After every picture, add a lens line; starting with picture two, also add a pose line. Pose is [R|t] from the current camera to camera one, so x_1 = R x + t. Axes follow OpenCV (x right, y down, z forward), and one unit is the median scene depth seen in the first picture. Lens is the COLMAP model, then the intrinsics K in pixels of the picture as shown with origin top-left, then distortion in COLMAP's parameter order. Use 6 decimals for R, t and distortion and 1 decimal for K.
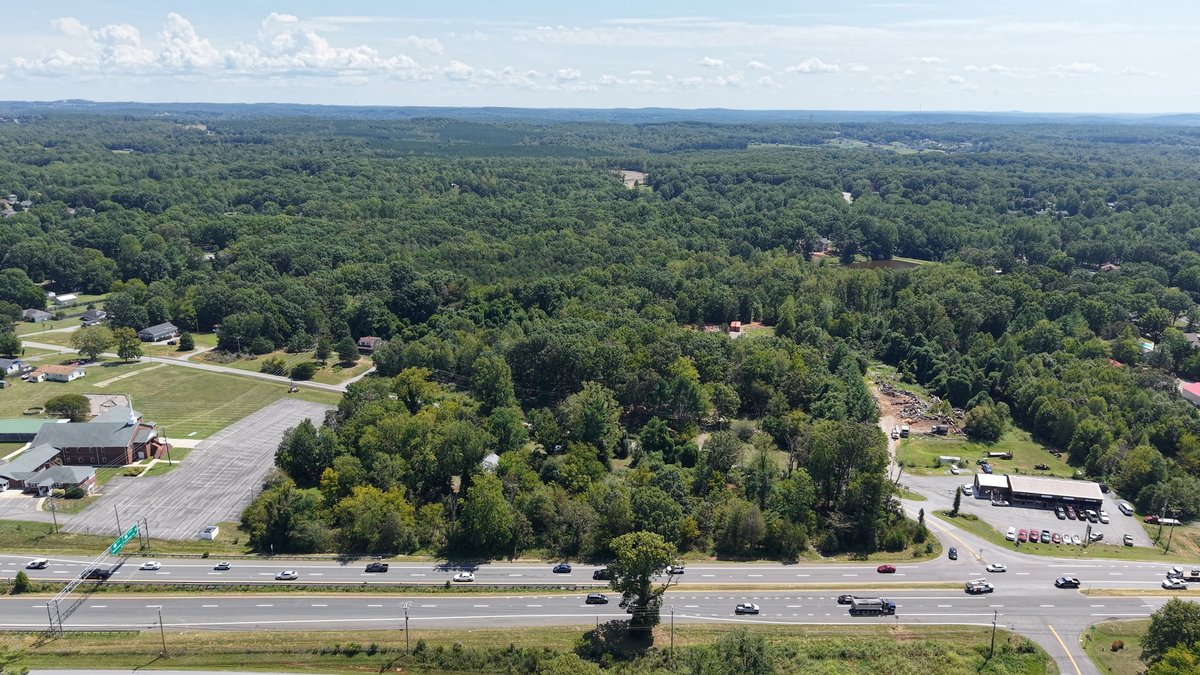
lens RADIAL K [[870.2, 0, 599.6], [0, 870.2, 341.3], [0, 0, 1]] dist [0.029374, -0.038830]
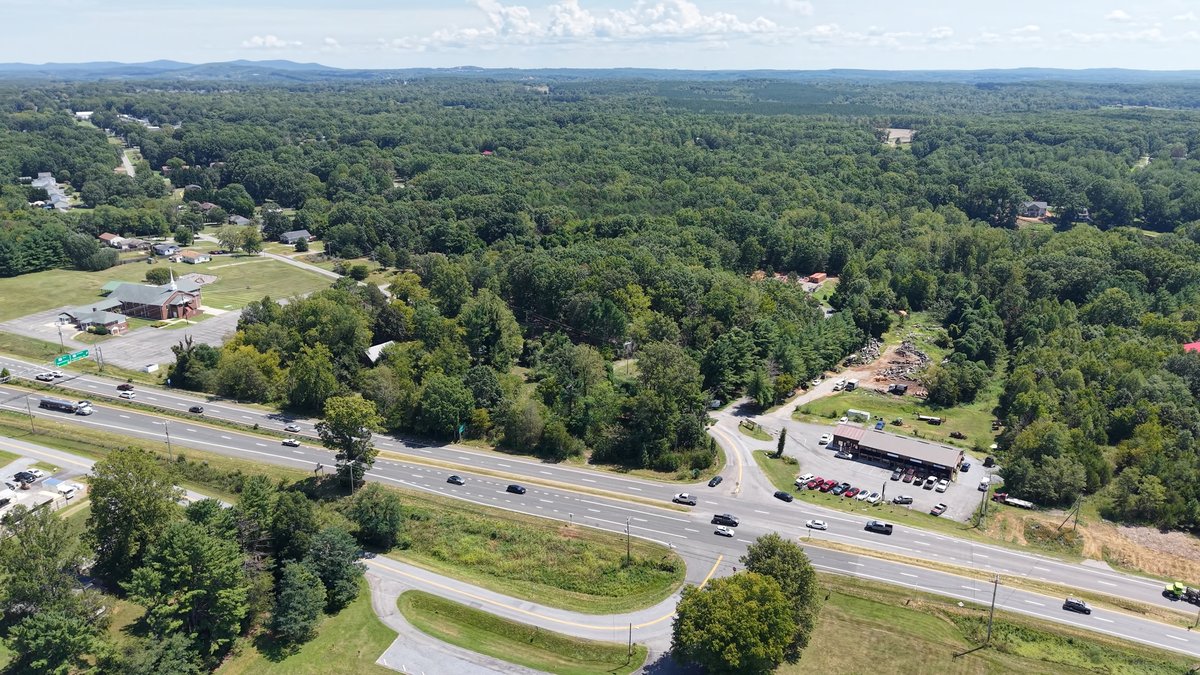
lens RADIAL K [[870.2, 0, 605.5], [0, 870.2, 332.1], [0, 0, 1]] dist [0.029374, -0.038830]
pose [[0.920005, 0.105165, -0.377533, 0.373048], [-0.094915, 0.994435, 0.045711, 0.025091], [0.380239, -0.006221, 0.924867, 0.034669]]
